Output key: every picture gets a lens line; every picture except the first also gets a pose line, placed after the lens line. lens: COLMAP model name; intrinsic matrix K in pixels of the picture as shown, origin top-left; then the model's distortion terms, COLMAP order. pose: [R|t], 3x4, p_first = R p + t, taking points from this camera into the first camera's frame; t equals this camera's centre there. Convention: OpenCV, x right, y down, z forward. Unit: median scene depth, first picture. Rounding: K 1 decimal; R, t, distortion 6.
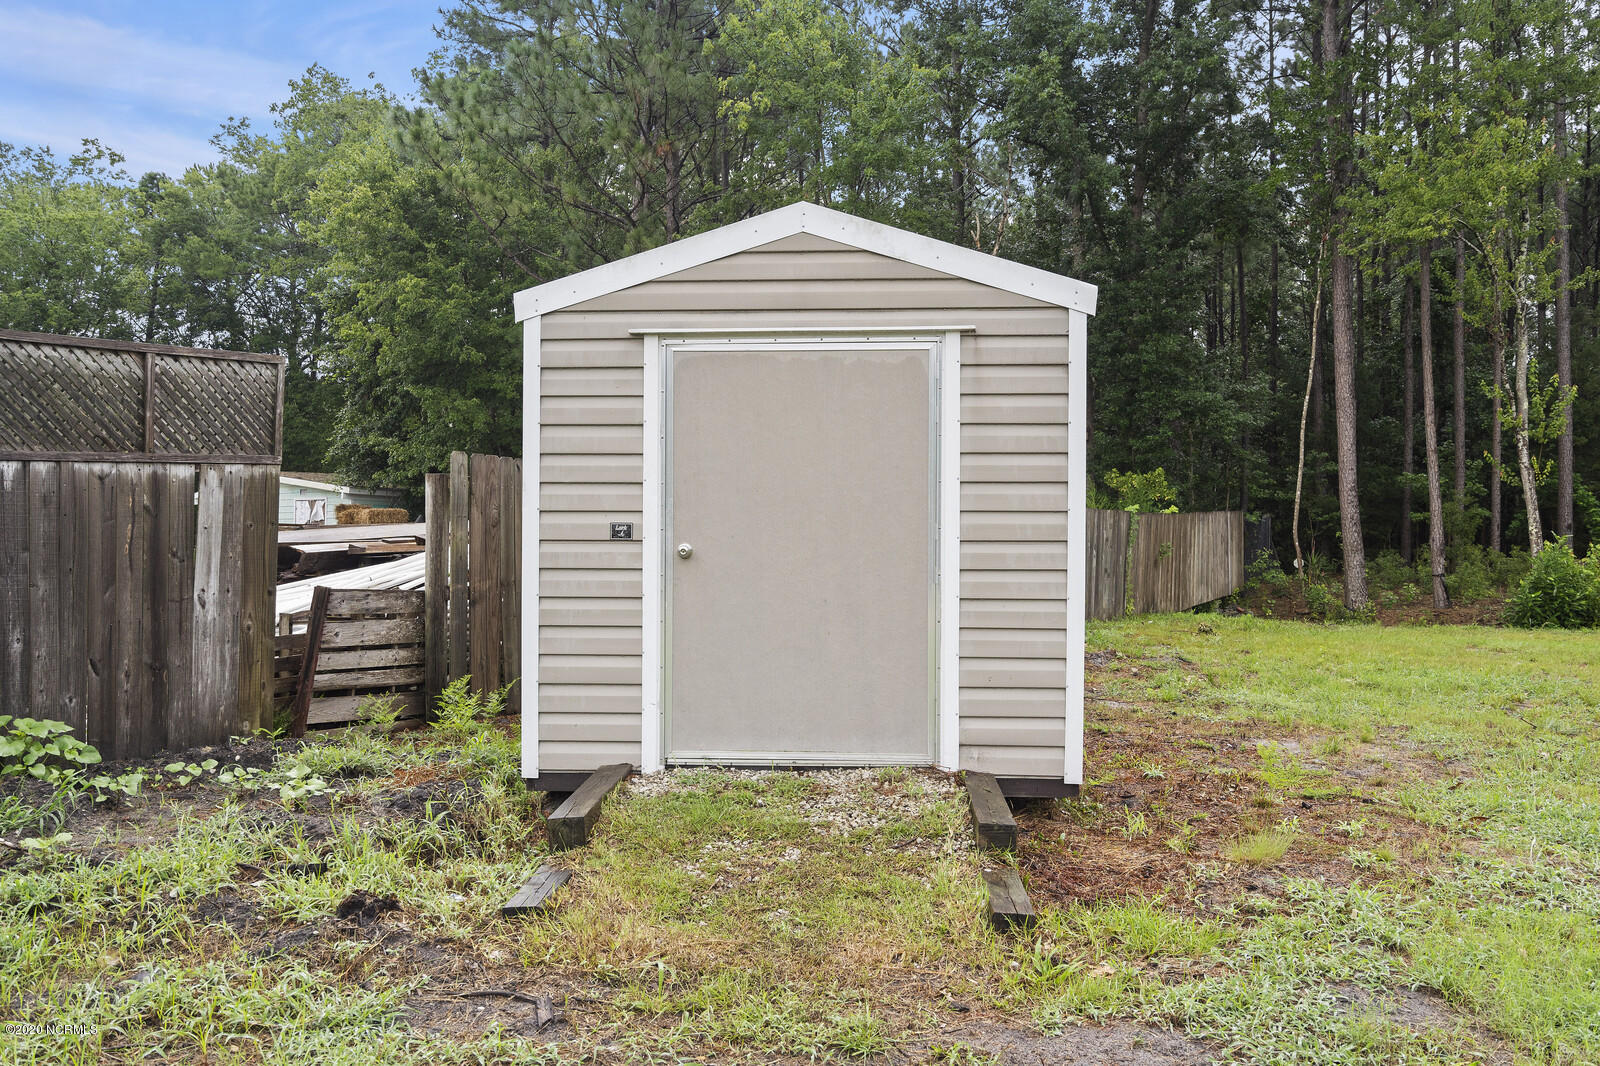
lens RADIAL K [[1271.7, 0, 768.5], [0, 1271.7, 527.2], [0, 0, 1]] dist [0.002175, 0.000362]
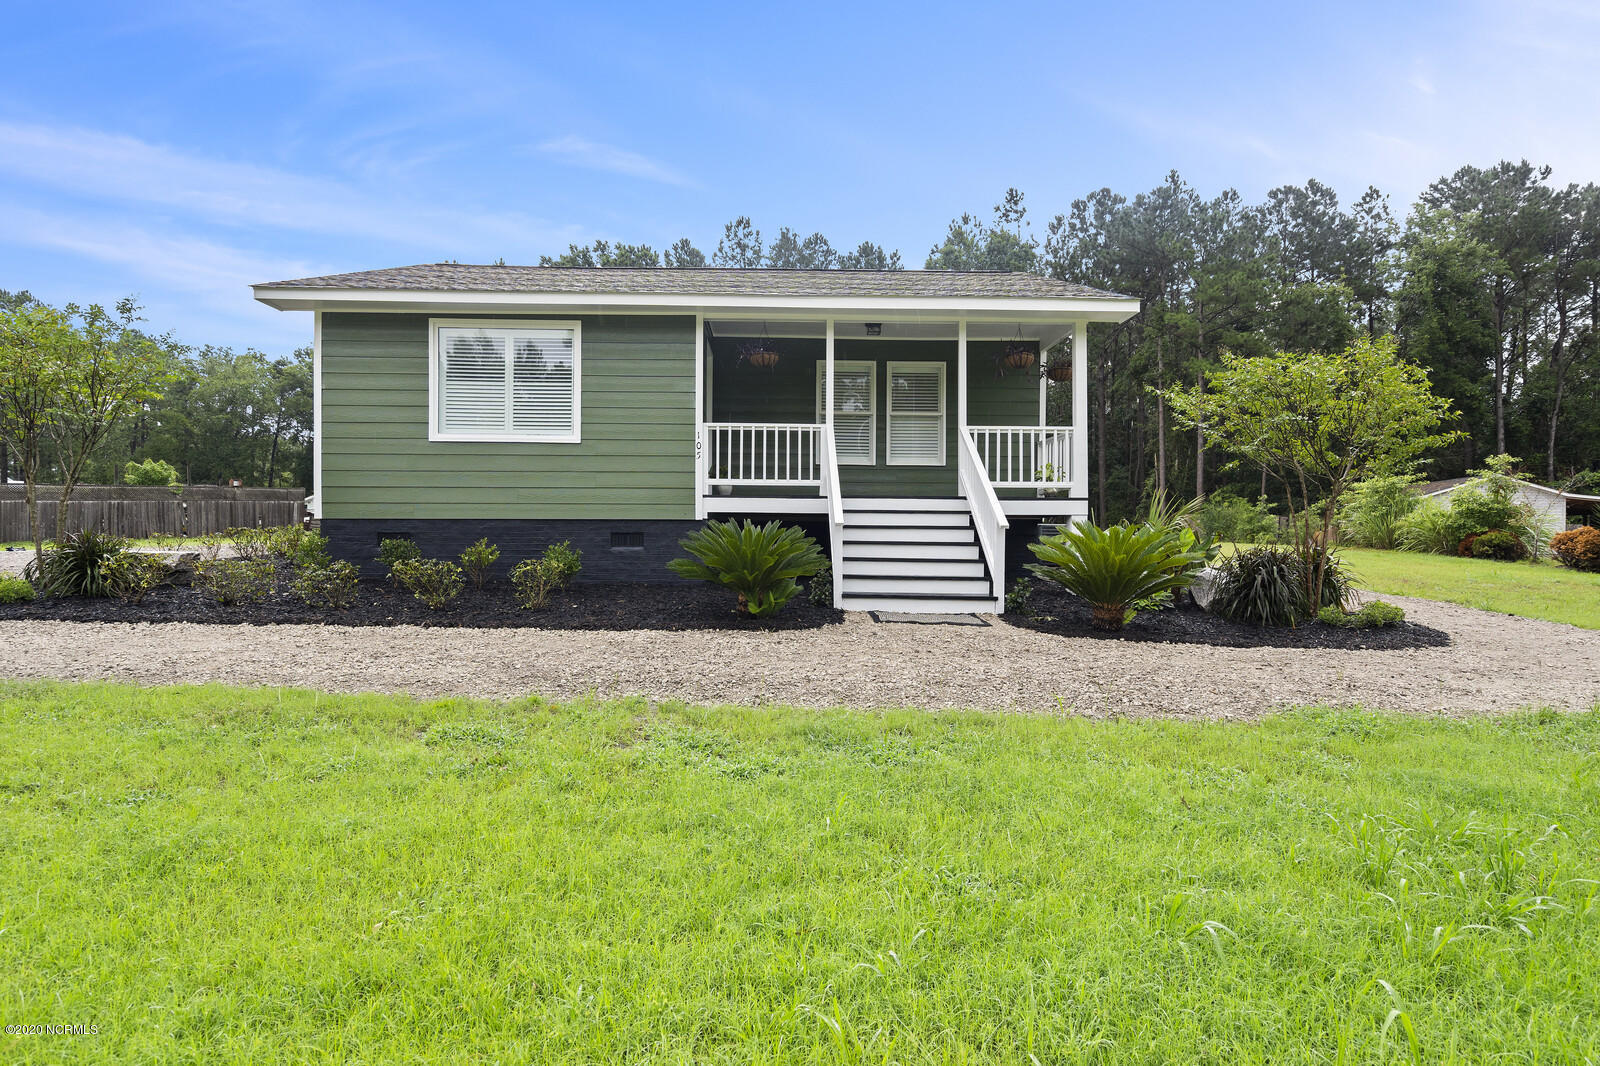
lens RADIAL K [[831.4, 0, 797.3], [0, 831.4, 524.5], [0, 0, 1]] dist [0.005336, -0.001985]
pose [[0.993894, -0.002078, 0.110323, 0.631282], [0.001642, 0.999990, 0.004043, 0.025950], [-0.110330, -0.003837, 0.993888, -1.358274]]
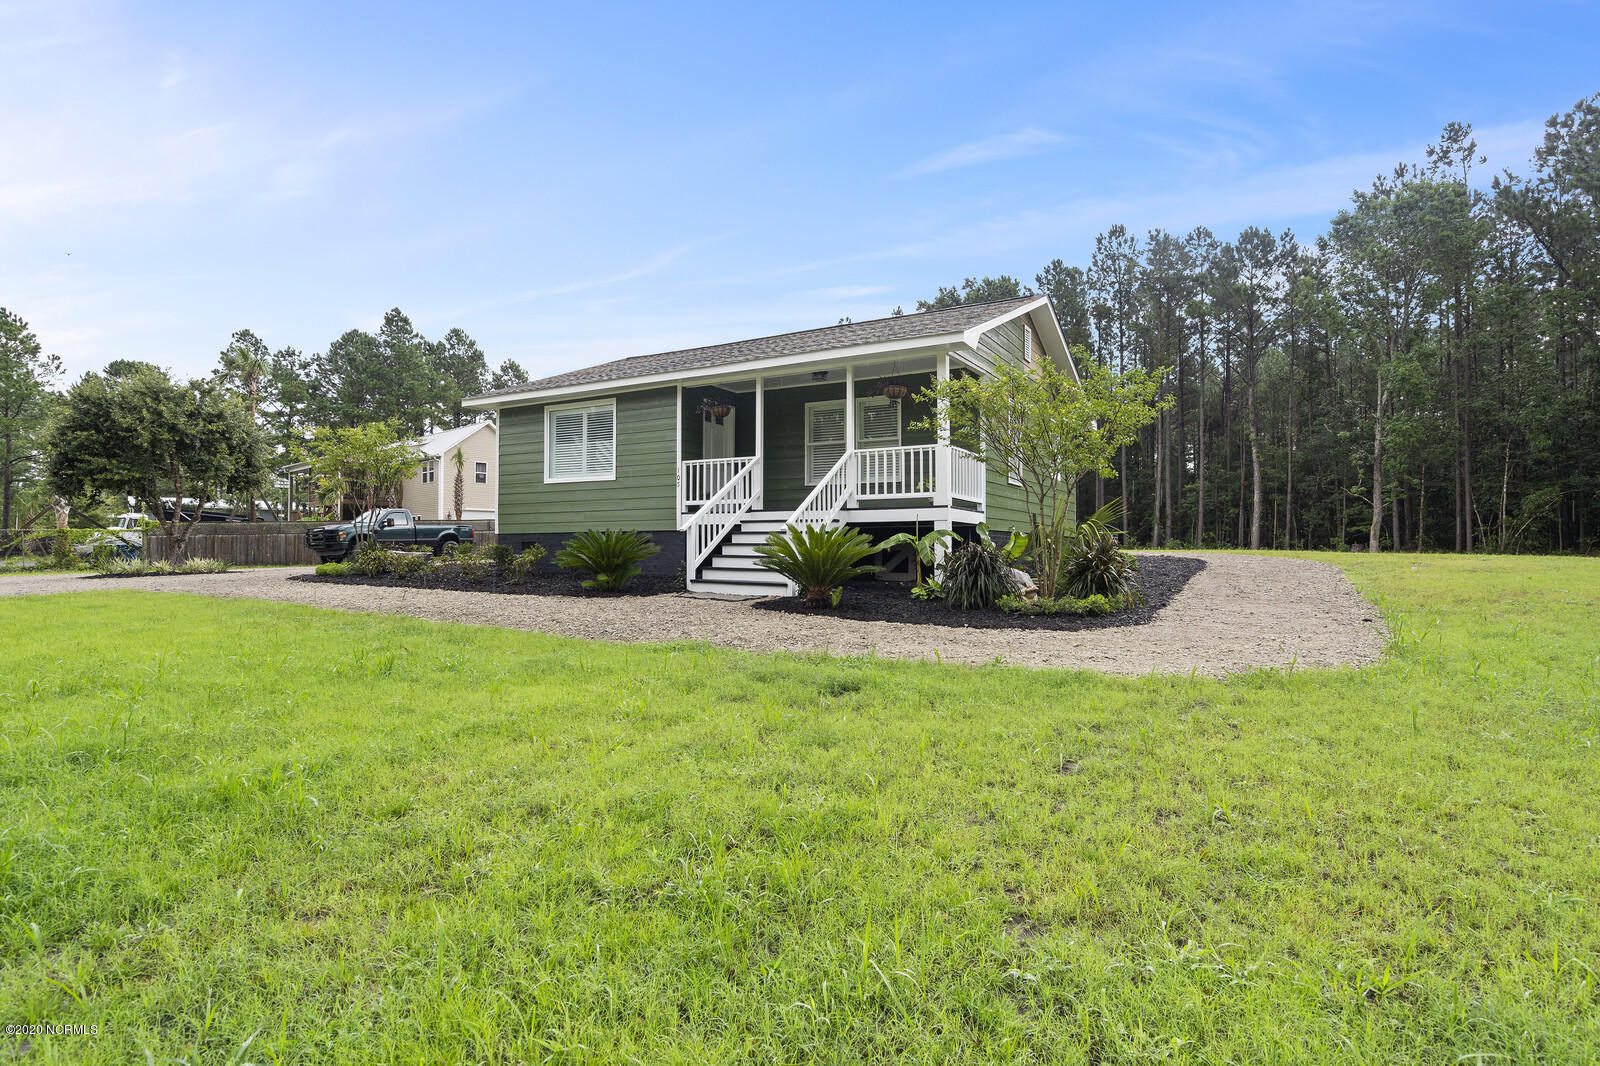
lens RADIAL K [[831.4, 0, 792.7], [0, 831.4, 533.4], [0, 0, 1]] dist [0.005336, -0.001985]
pose [[0.897570, -0.014613, -0.440629, 0.962576], [0.008012, 0.999826, -0.016837, 0.037928], [0.440798, 0.011582, 0.897531, -1.428149]]
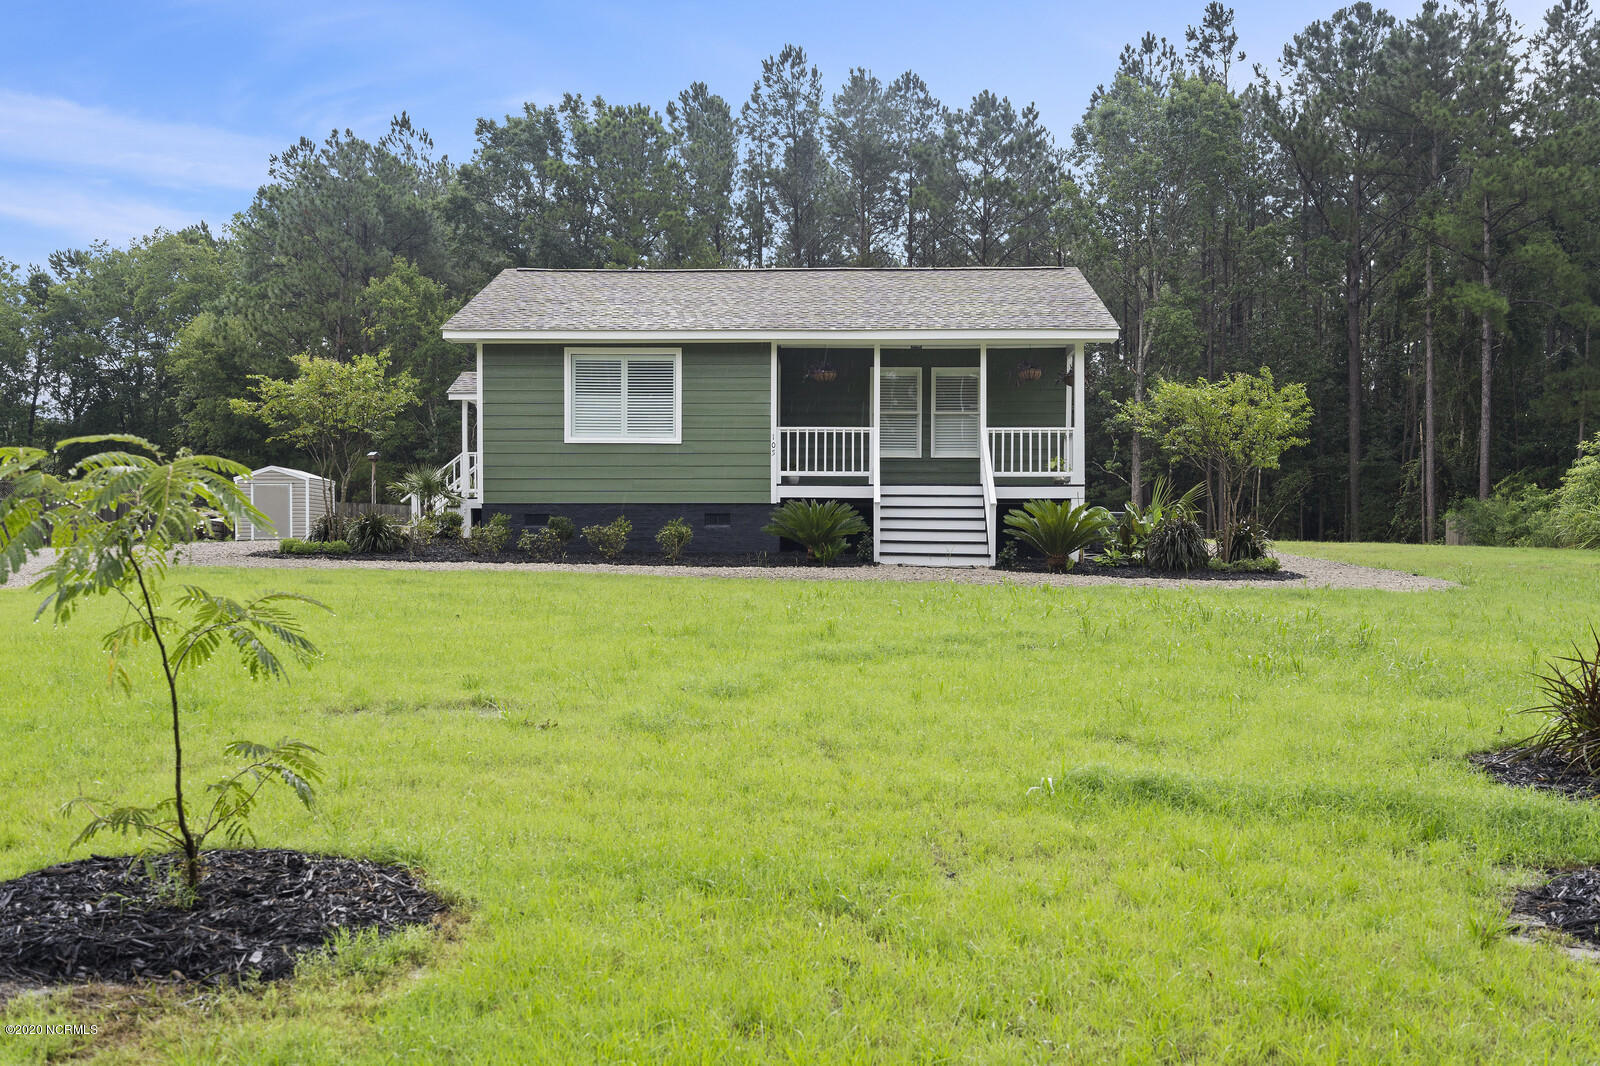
lens RADIAL K [[1642.6, 0, 801.6], [0, 1642.6, 596.0], [0, 0, 1]] dist [0.003740, 0.000000]
pose [[0.998445, -0.006440, 0.055364, 0.586982], [0.004711, 0.999498, 0.031317, 0.051956], [-0.055538, -0.031008, 0.997975, -1.997931]]
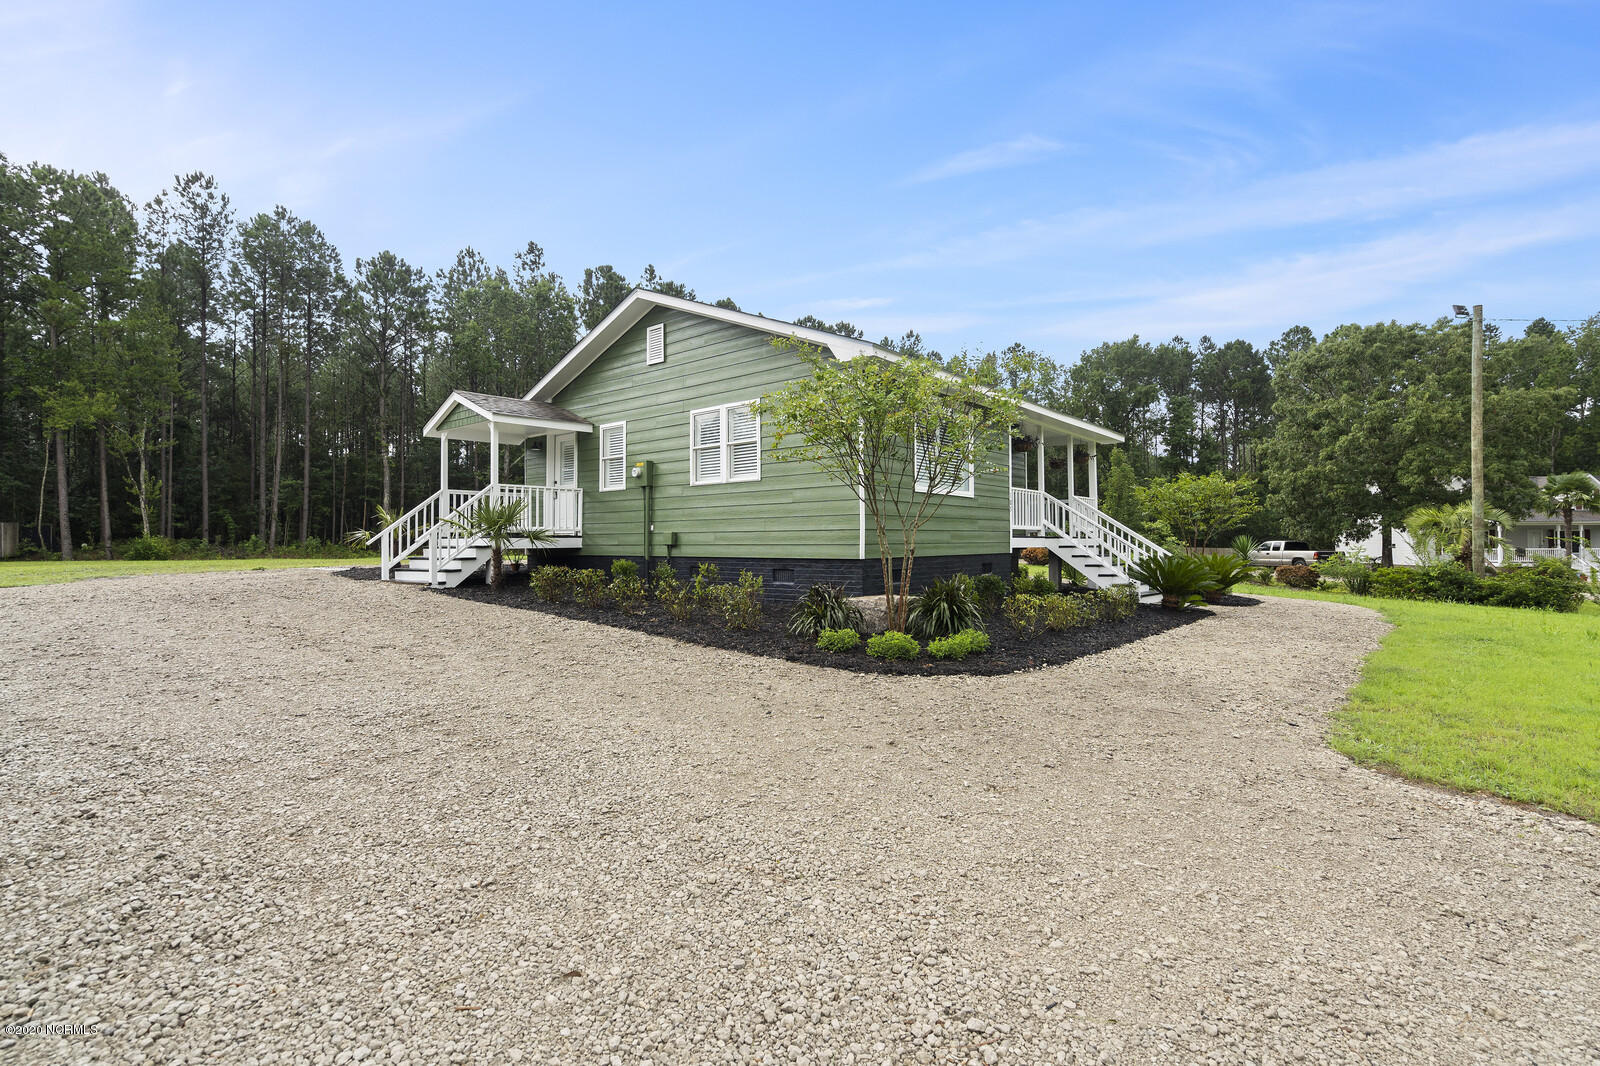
lens RADIAL K [[735.9, 0, 801.2], [0, 735.9, 528.0], [0, 0, 1]] dist [-0.006926, 0.003425]
pose [[0.571056, 0.005366, 0.820894, 0.092315], [0.000701, 0.999975, -0.007024, 0.010343], [-0.820911, 0.004587, 0.571038, -1.115236]]
